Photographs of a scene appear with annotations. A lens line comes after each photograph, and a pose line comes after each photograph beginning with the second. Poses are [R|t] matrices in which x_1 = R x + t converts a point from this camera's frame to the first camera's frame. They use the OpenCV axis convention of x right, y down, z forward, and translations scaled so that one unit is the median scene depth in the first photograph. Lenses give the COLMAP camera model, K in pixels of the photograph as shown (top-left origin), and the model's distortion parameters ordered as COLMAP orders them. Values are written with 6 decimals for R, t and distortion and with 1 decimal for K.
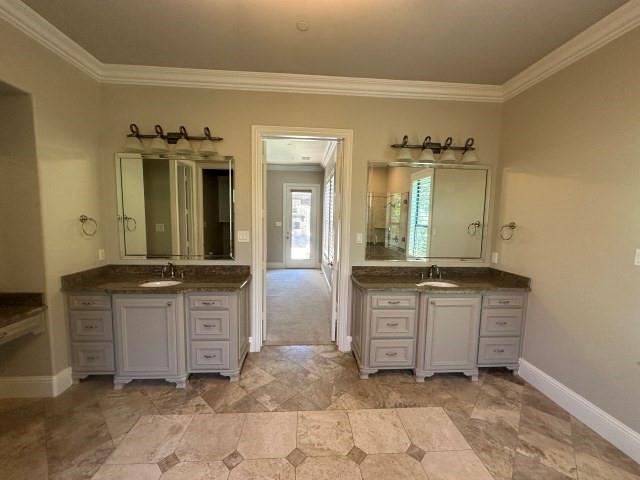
lens RADIAL K [[256.6, 0, 318.6], [0, 256.6, 240.2], [0, 0, 1]] dist [-0.003852, 0.000167]
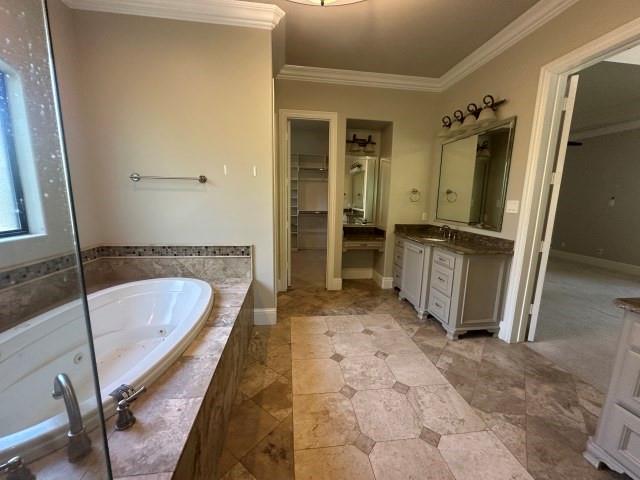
lens RADIAL K [[256.6, 0, 320.0], [0, 256.6, 239.7], [0, 0, 1]] dist [-0.003852, 0.000167]
pose [[0.064982, 0.147068, -0.986990, 0.665843], [-0.111191, 0.983988, 0.139300, 0.057840], [0.991672, 0.100693, 0.080294, 0.349156]]
